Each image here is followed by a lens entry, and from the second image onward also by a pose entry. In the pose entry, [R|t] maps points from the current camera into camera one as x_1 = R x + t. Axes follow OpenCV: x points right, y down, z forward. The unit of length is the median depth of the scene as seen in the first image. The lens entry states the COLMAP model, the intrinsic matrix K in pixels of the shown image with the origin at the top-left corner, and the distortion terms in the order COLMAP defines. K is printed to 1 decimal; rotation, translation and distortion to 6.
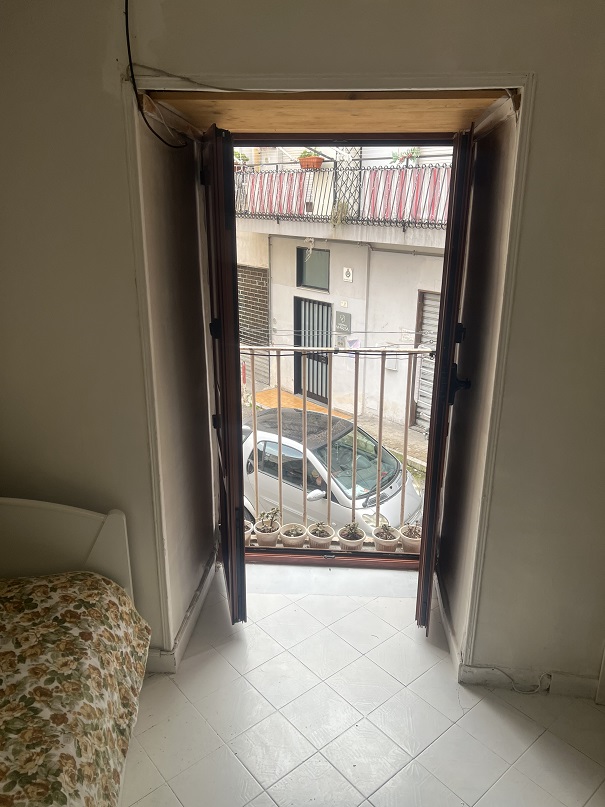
lens RADIAL K [[612.0, 0, 297.4], [0, 612.0, 404.0], [0, 0, 1]] dist [0.047735, -0.046696]
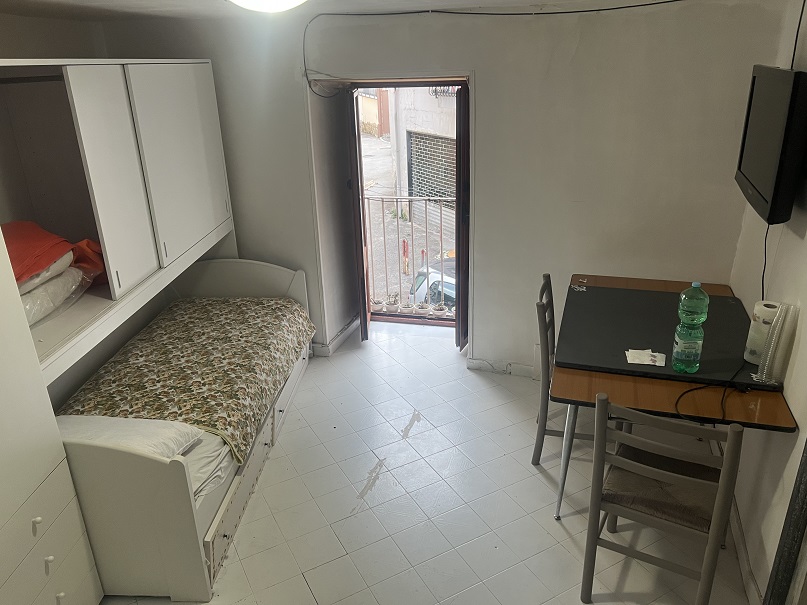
lens RADIAL K [[612.0, 0, 405.4], [0, 612.0, 303.3], [0, 0, 1]] dist [0.047735, -0.046696]
pose [[0.981080, 0.041846, -0.189026, 0.468328], [-0.032430, 0.998087, 0.052635, 0.164114], [0.190867, -0.045509, 0.980560, -1.017991]]
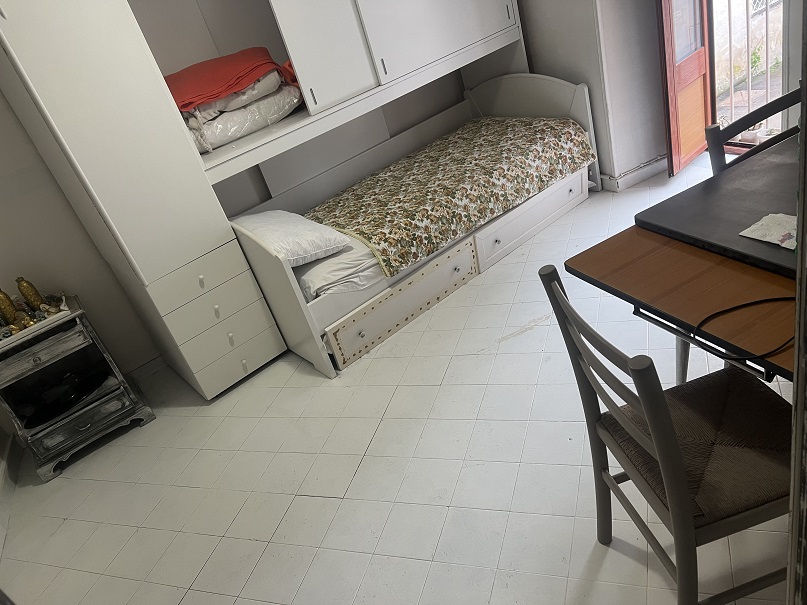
lens RADIAL K [[612.0, 0, 398.9], [0, 612.0, 308.7], [0, 0, 1]] dist [0.047735, -0.046696]
pose [[0.489312, 0.304294, -0.817300, 1.112858], [-0.004065, 0.937939, 0.346776, 0.165877], [0.872099, -0.166360, 0.460181, -0.410811]]
